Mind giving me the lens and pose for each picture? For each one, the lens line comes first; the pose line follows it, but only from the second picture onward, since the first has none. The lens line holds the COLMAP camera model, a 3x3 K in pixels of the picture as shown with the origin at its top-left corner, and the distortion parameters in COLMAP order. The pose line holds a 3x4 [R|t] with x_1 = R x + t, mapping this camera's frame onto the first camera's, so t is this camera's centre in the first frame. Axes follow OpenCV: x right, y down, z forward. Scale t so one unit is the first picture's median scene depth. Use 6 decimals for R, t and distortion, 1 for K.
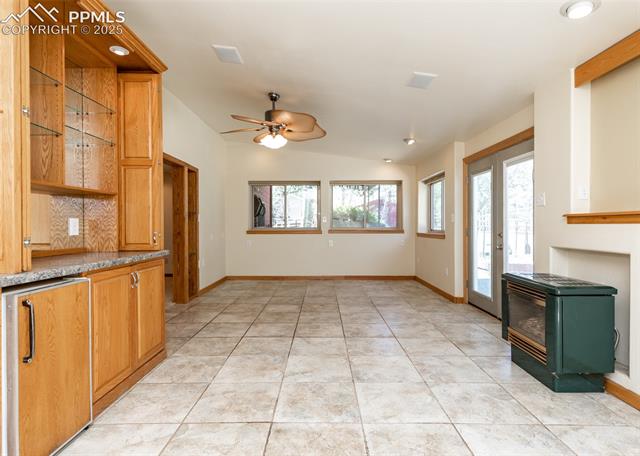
lens RADIAL K [[333.4, 0, 320.0], [0, 333.4, 228.0], [0, 0, 1]] dist [0.000747, 0.000559]
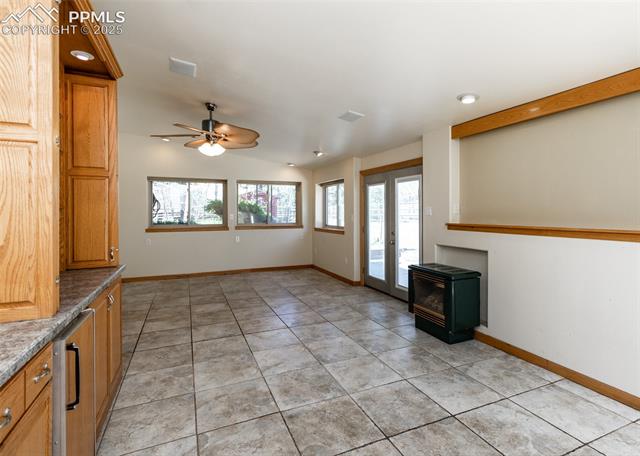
lens RADIAL K [[315.6, 0, 320.2], [0, 315.6, 212.4], [0, 0, 1]] dist [0.001991, -0.000484]
pose [[0.916350, -0.003877, 0.400360, -0.303292], [0.006470, 0.999966, -0.005124, -0.075501], [-0.400327, 0.007286, 0.916344, -0.055120]]
